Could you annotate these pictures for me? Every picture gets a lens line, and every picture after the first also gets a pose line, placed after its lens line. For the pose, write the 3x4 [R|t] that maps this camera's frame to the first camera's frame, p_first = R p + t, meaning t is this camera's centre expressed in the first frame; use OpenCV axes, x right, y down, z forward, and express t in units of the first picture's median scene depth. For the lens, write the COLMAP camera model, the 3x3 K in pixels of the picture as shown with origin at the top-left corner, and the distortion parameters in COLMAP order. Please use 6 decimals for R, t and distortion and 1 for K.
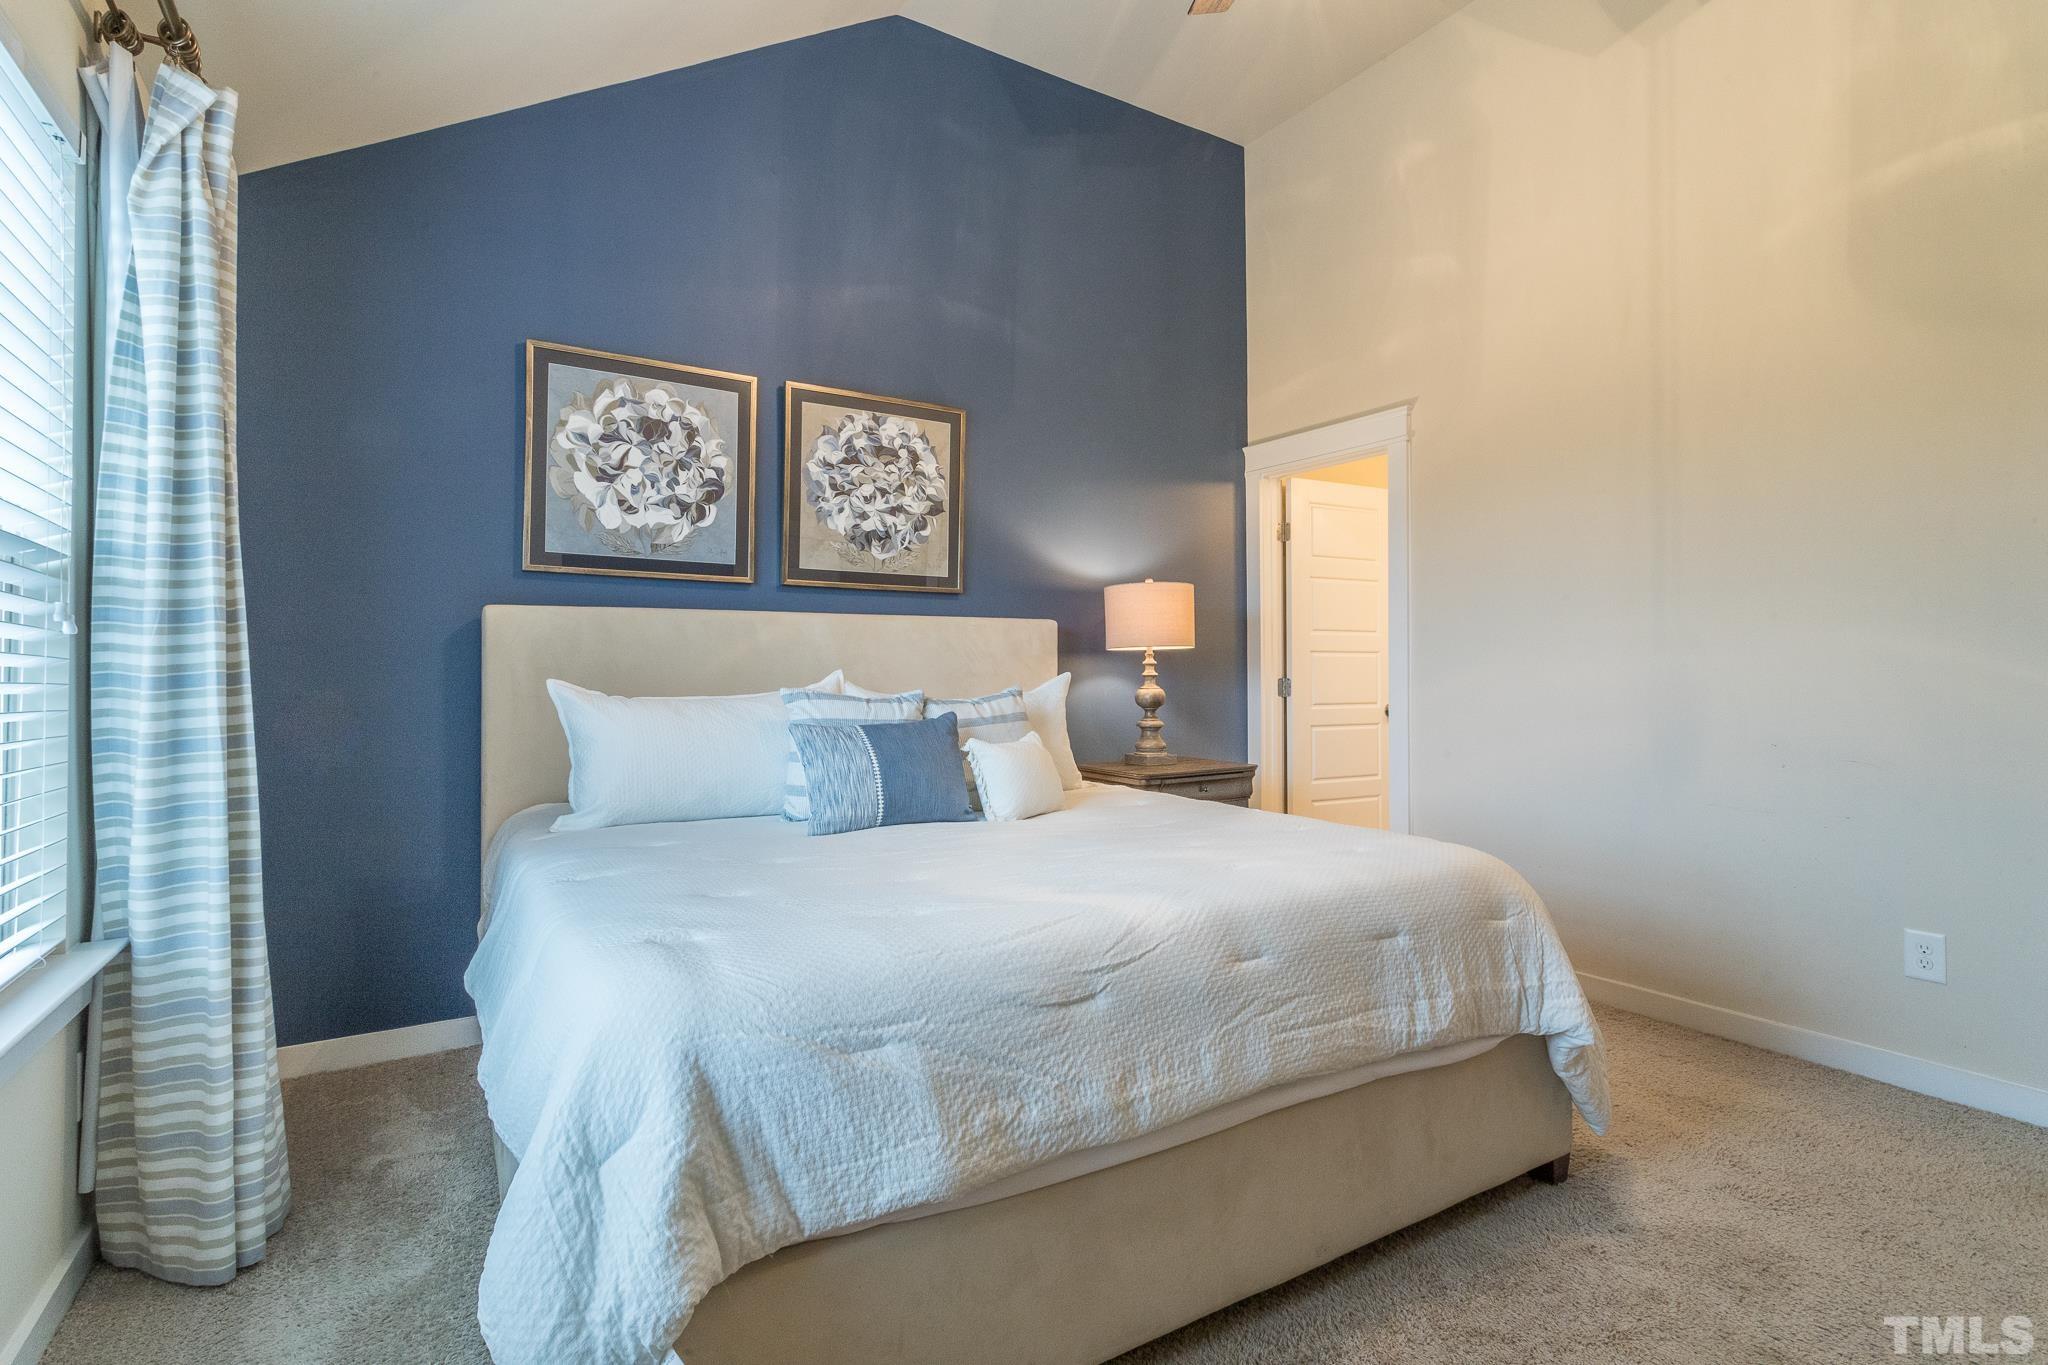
lens RADIAL K [[985.9, 0, 1020.7], [0, 985.9, 668.9], [0, 0, 1]] dist [-0.004048, 0.001709]
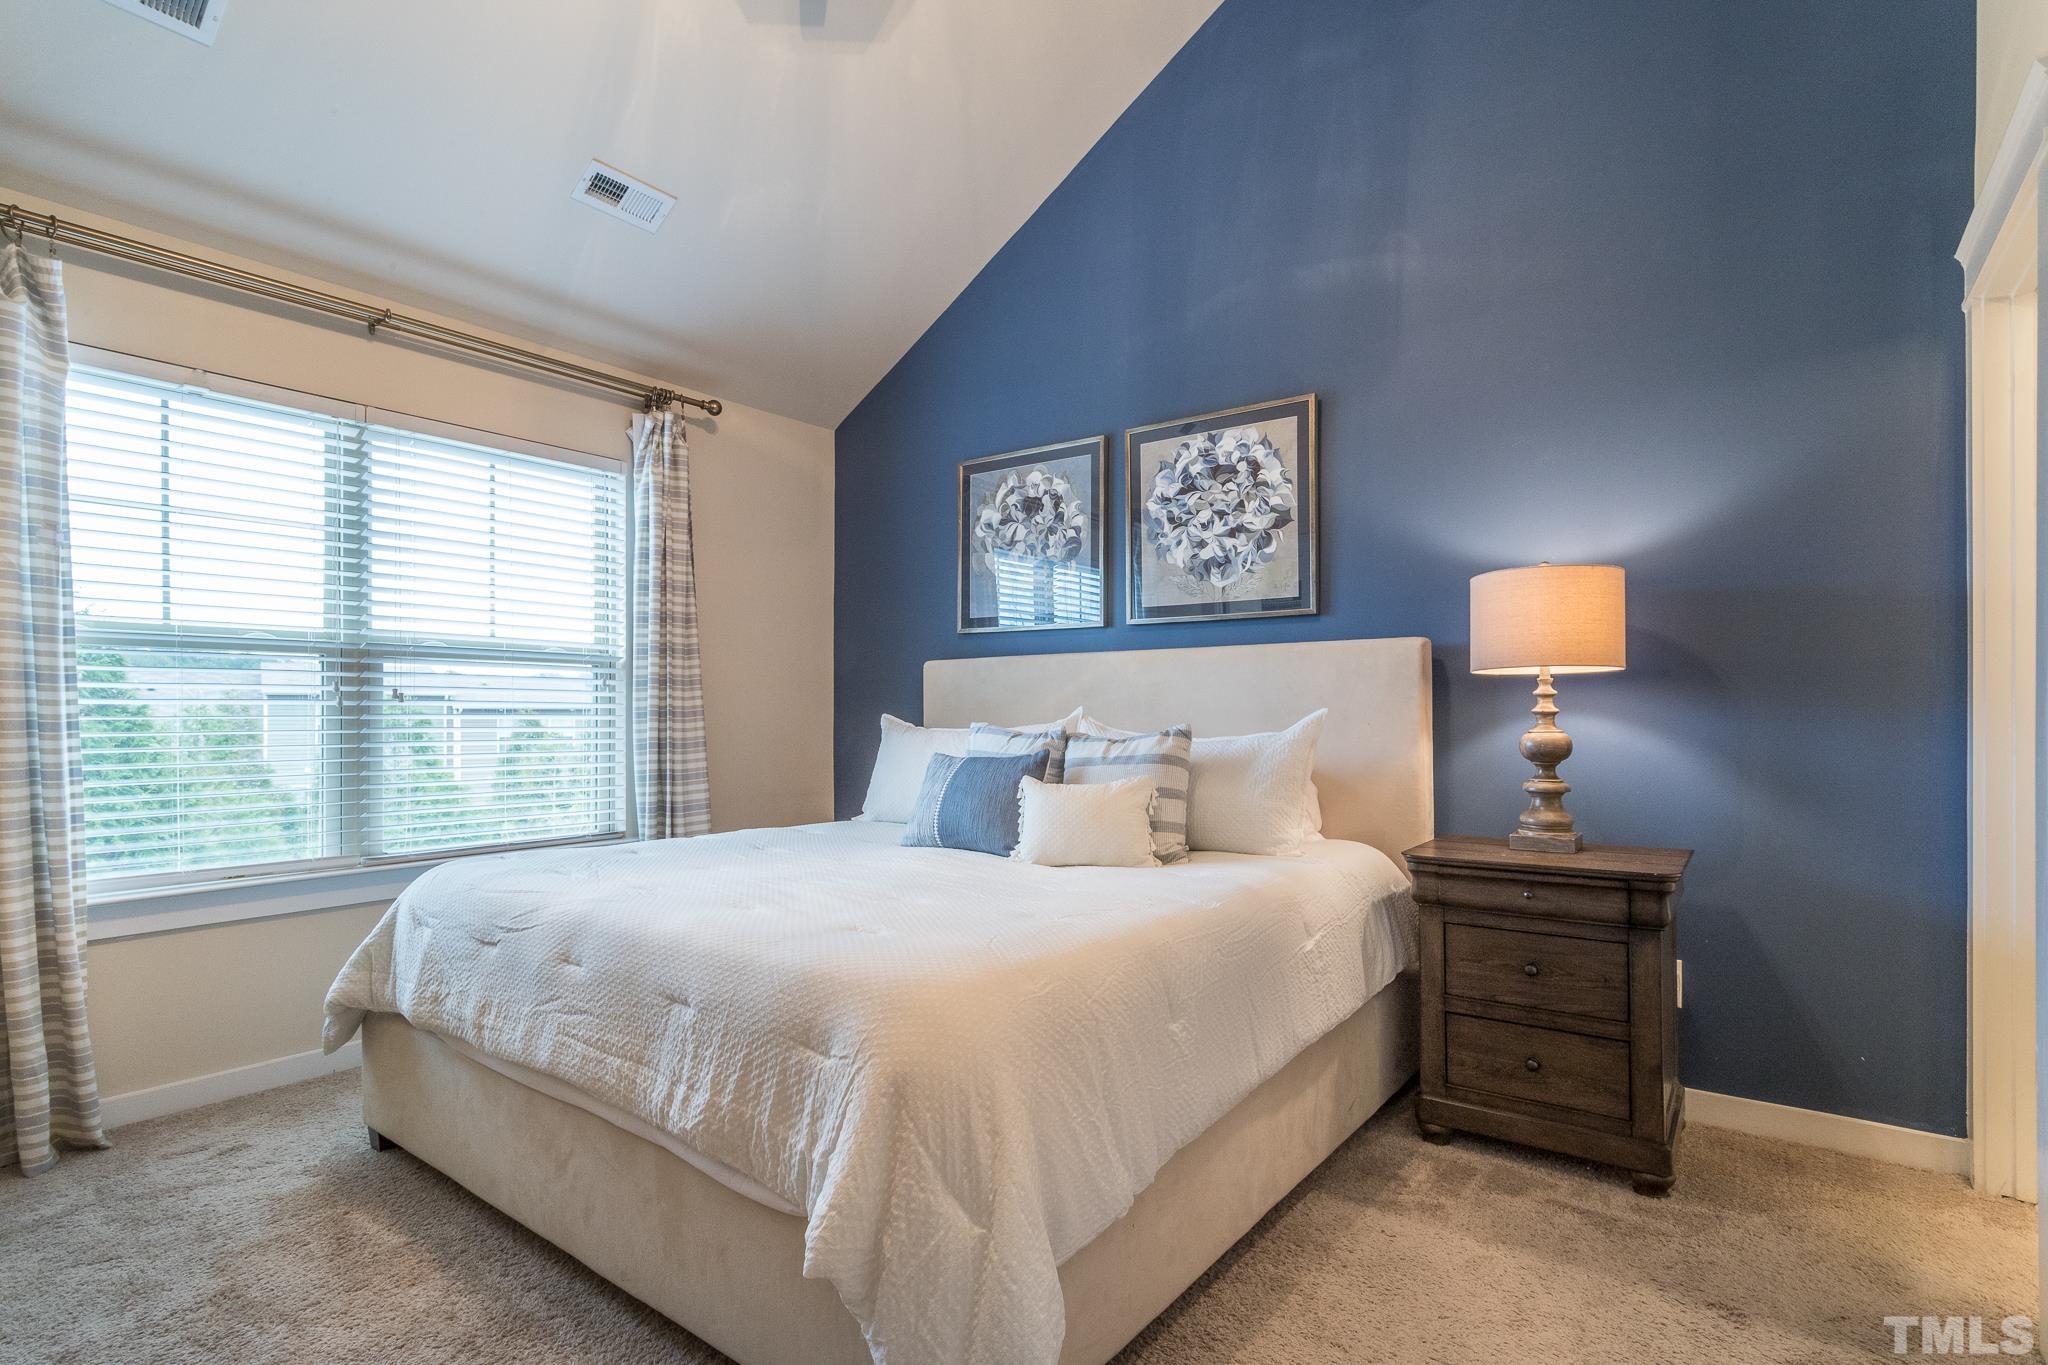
lens RADIAL K [[985.9, 0, 1011.5], [0, 985.9, 722.3], [0, 0, 1]] dist [-0.004048, 0.001709]
pose [[0.366123, 0.014232, -0.930458, 0.670268], [0.006237, 0.999823, 0.017747, -0.000786], [0.930546, -0.012300, 0.365969, 0.482138]]
